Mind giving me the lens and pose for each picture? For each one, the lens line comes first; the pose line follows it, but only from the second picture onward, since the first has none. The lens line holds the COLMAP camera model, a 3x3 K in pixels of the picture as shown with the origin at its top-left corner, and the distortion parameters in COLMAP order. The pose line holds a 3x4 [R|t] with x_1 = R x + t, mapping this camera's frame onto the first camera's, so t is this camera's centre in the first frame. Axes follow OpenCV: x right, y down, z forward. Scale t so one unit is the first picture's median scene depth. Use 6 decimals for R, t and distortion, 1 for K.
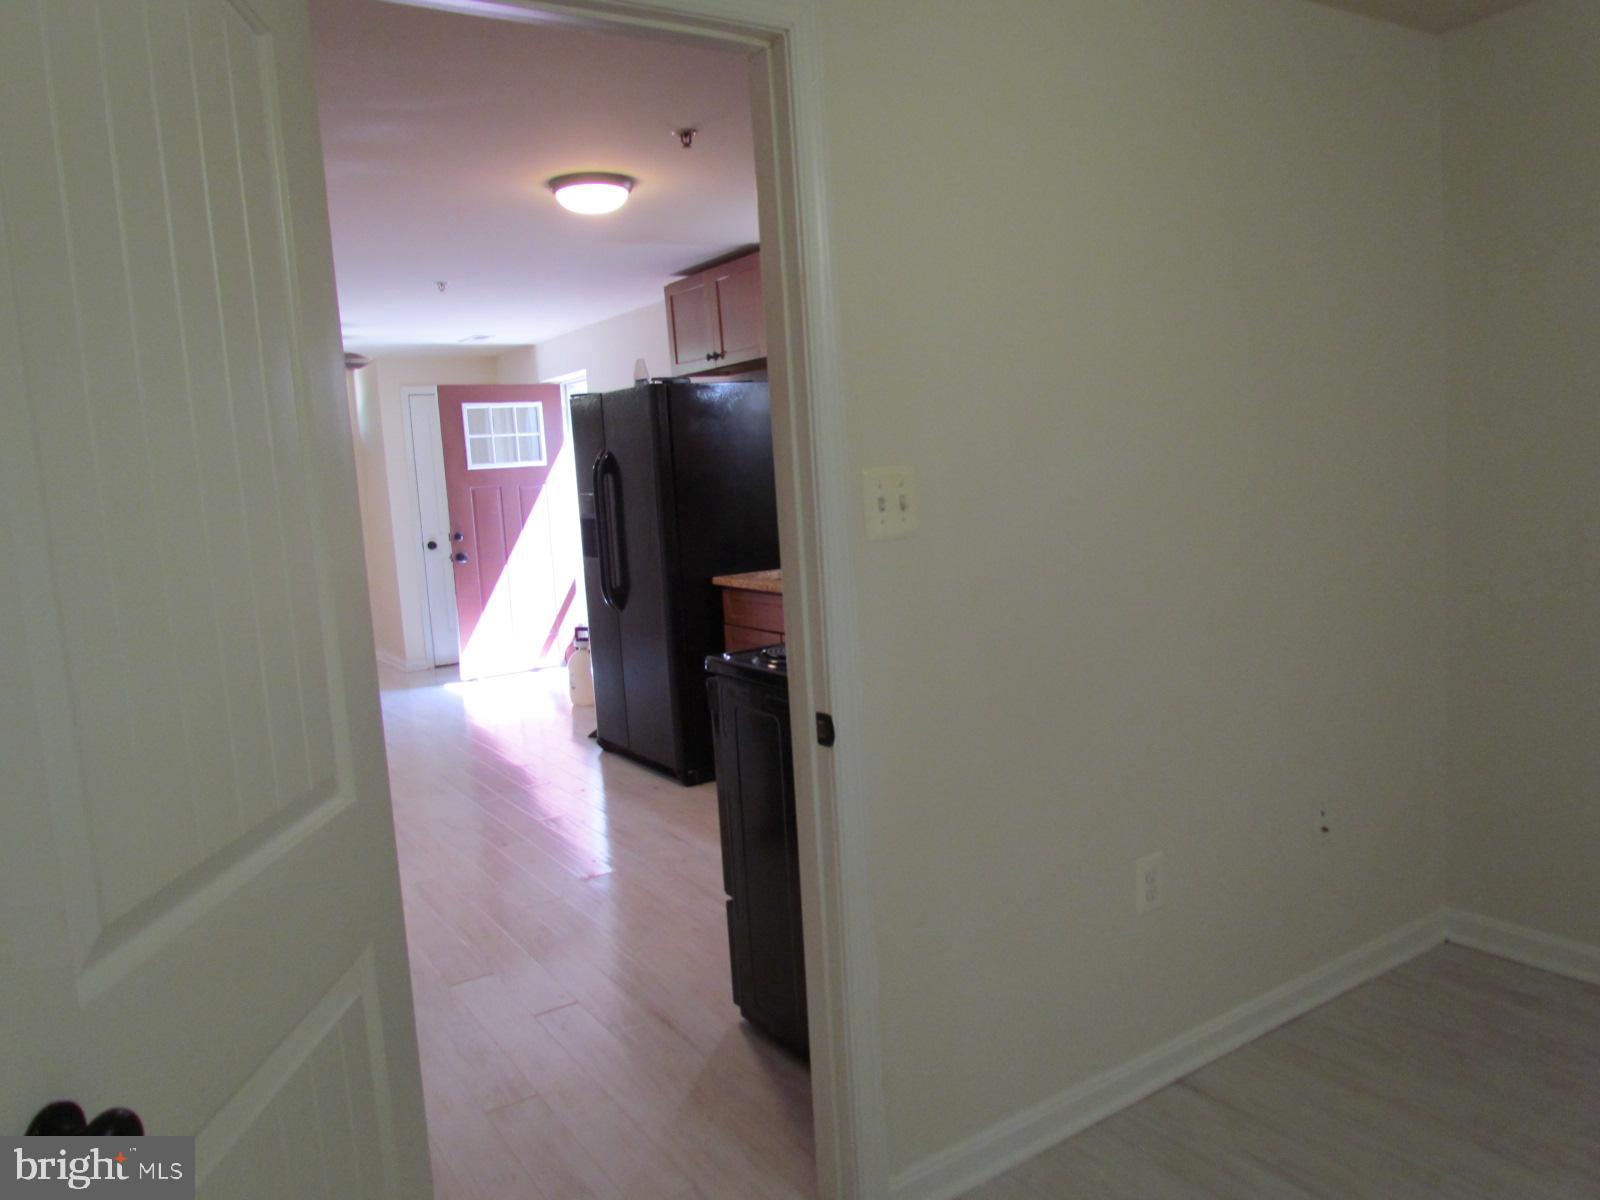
lens RADIAL K [[1136.0, 0, 807.2], [0, 1136.0, 588.8], [0, 0, 1]] dist [-0.025364, -0.002791]
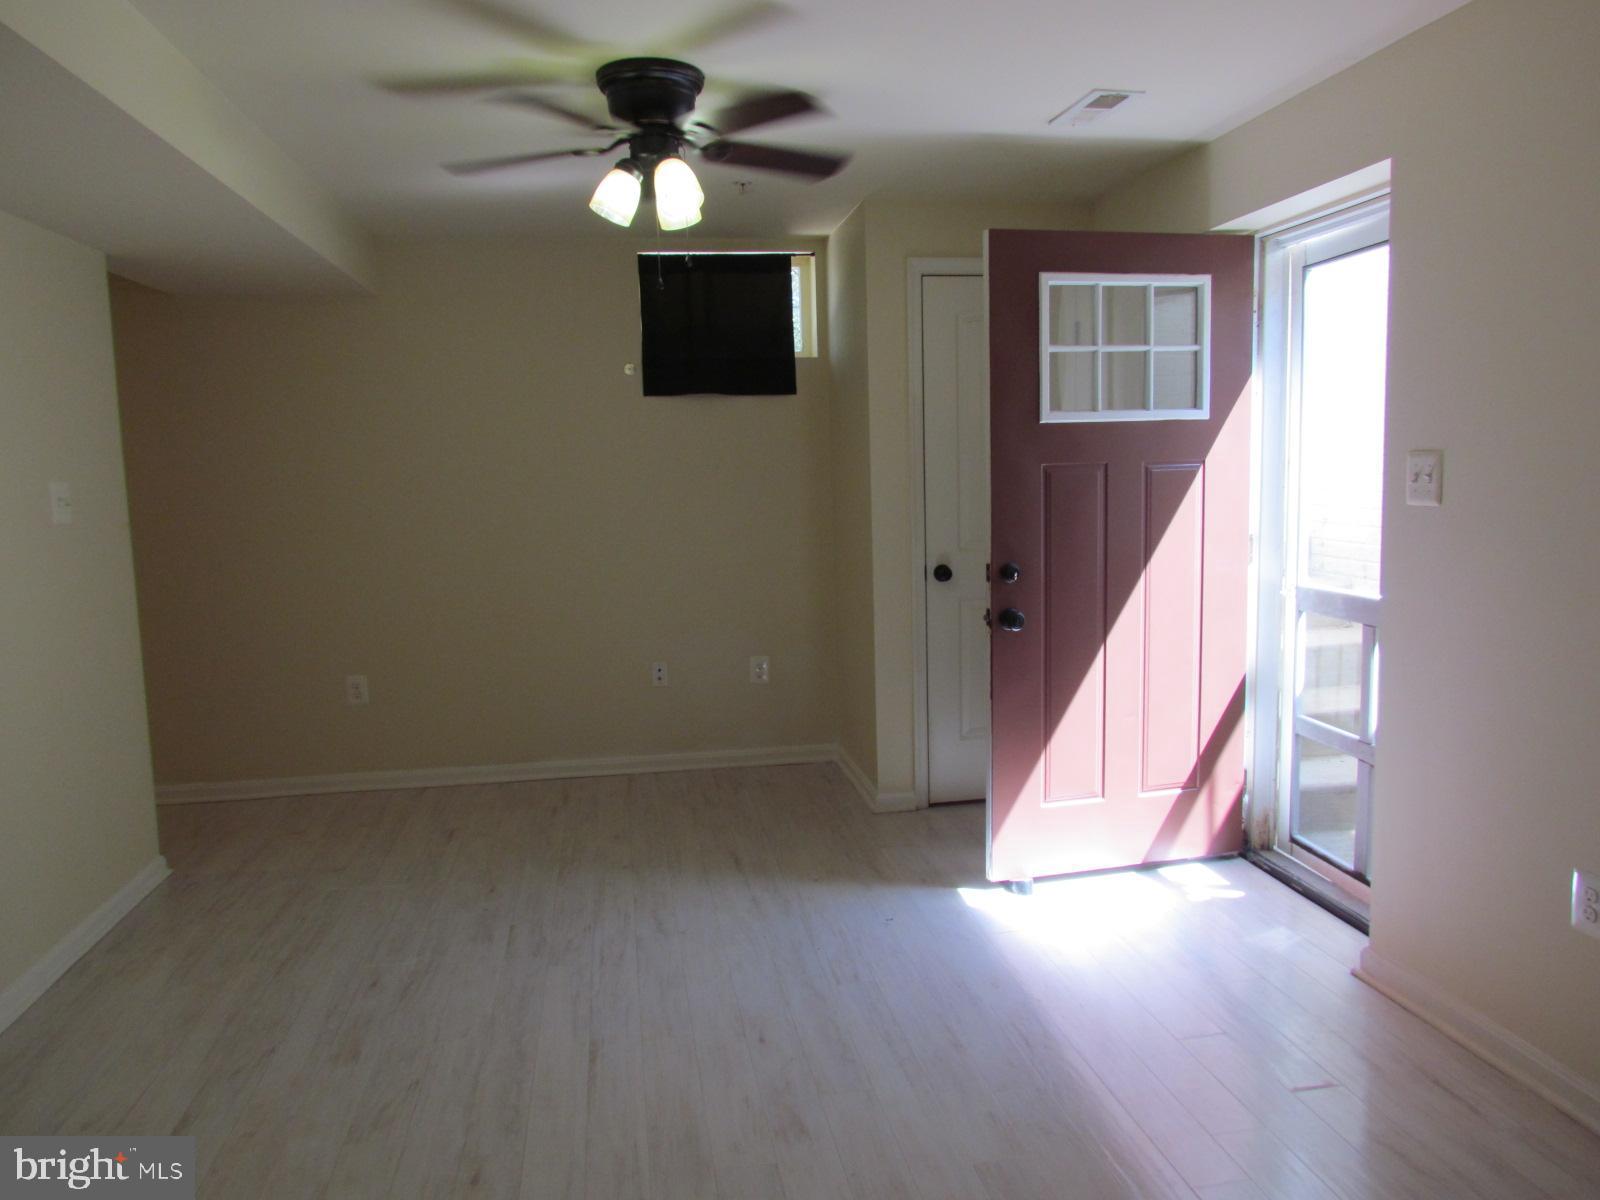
lens RADIAL K [[1136.0, 0, 804.3], [0, 1136.0, 604.7], [0, 0, 1]] dist [-0.025364, -0.002791]
pose [[0.915921, 0.089314, -0.391295, -0.199136], [-0.069763, 0.995513, 0.063930, -0.055191], [0.395249, -0.031257, 0.918042, 0.539759]]
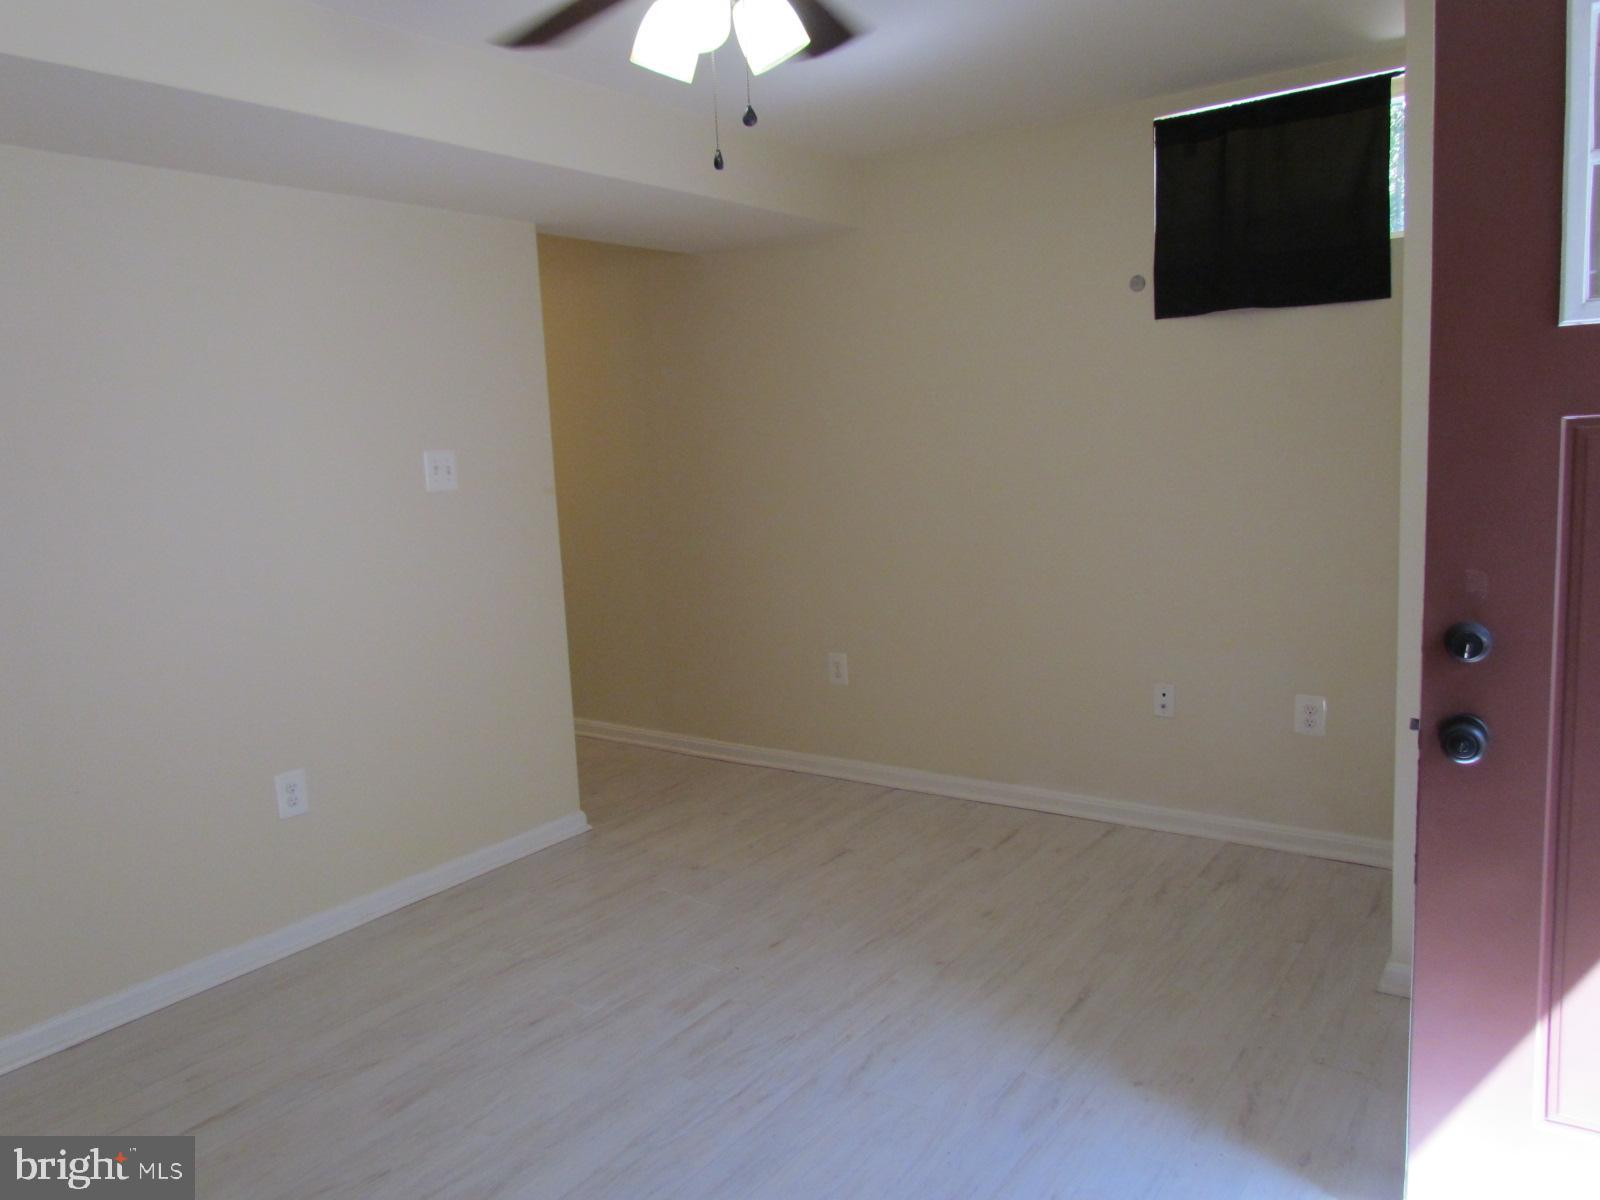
lens RADIAL K [[1136.0, 0, 798.2], [0, 1136.0, 599.9], [0, 0, 1]] dist [-0.025364, -0.002791]
pose [[0.356318, 0.180006, -0.916862, -0.152079], [-0.058774, 0.983642, 0.170276, -0.081373], [0.932514, -0.006784, 0.361069, 0.780380]]
